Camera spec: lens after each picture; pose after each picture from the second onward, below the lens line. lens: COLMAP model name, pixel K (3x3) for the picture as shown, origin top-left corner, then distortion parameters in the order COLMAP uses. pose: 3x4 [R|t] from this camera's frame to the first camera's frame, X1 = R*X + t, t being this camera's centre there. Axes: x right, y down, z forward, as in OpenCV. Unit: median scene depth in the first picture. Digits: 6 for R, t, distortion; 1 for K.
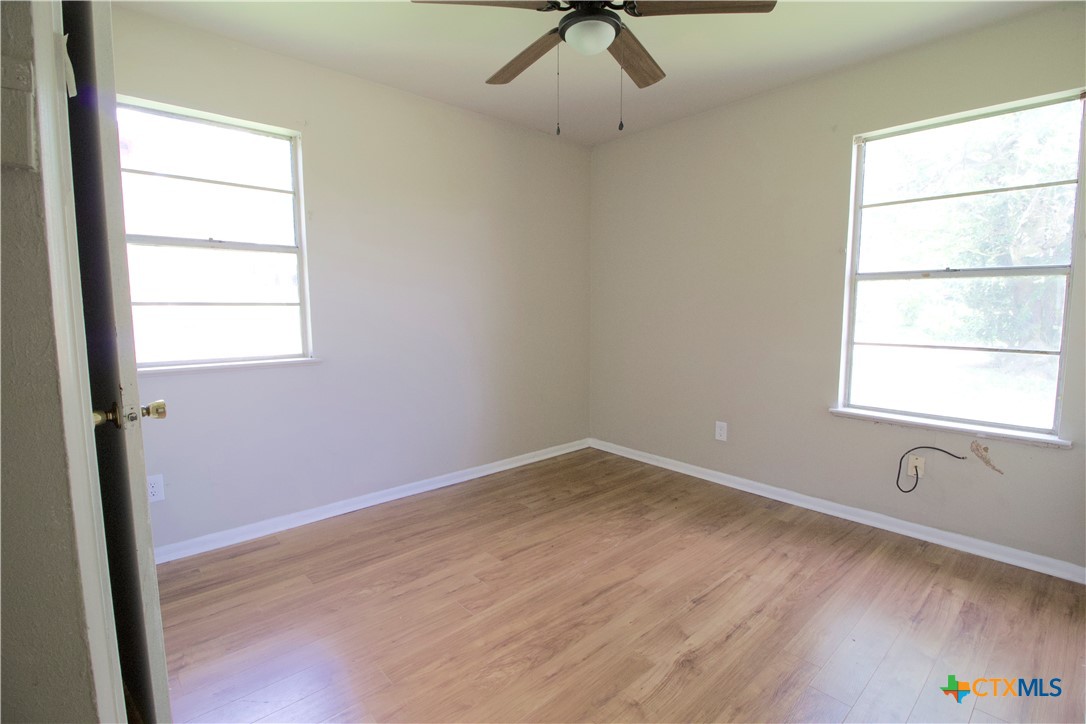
lens RADIAL K [[505.0, 0, 551.2], [0, 505.0, 357.4], [0, 0, 1]] dist [0.000882, -0.014151]
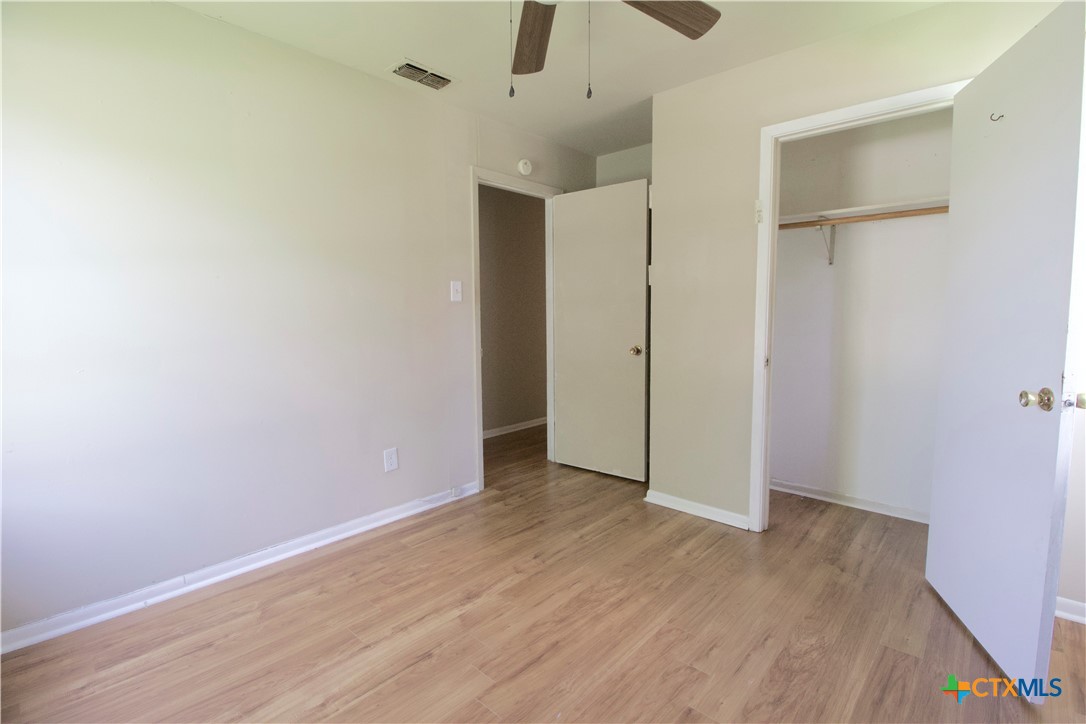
lens RADIAL K [[505.0, 0, 551.2], [0, 505.0, 357.4], [0, 0, 1]] dist [0.000882, -0.014151]
pose [[-0.995287, 0.017632, -0.095354, 0.156832], [-0.000597, 0.982198, 0.187847, -0.185786], [0.096969, 0.187019, -0.977559, 1.848122]]
